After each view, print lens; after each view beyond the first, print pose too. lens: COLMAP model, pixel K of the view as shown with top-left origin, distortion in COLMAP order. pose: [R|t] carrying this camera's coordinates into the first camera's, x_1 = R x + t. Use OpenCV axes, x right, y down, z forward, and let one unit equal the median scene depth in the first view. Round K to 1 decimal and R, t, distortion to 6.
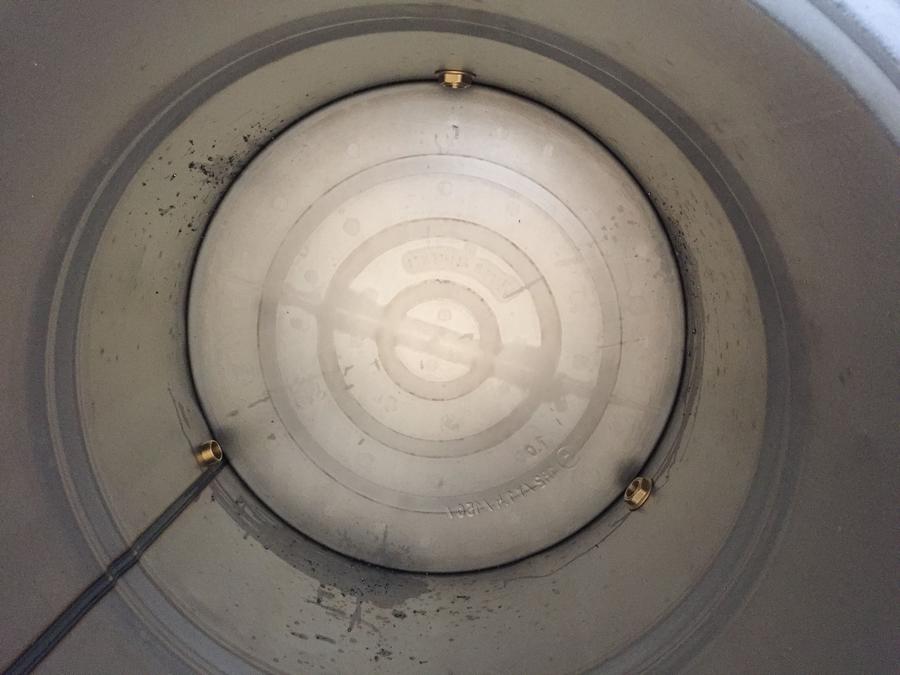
lens RADIAL K [[769.1, 0, 447.9], [0, 769.1, 338.8], [0, 0, 1]] dist [0.071745, -0.096663]
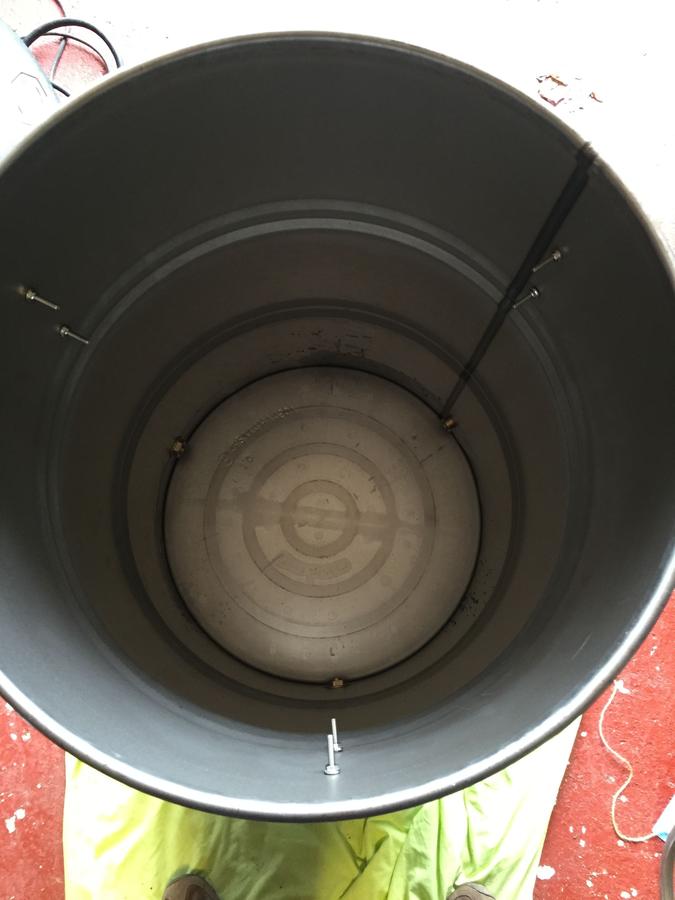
lens RADIAL K [[769.1, 0, 335.9], [0, 769.1, 452.4], [0, 0, 1]] dist [0.071745, -0.096663]
pose [[-0.983664, 0.179994, -0.002506, -0.065400], [-0.180012, -0.983567, 0.013873, 0.108674], [0.000032, 0.014097, 0.999901, -0.573066]]
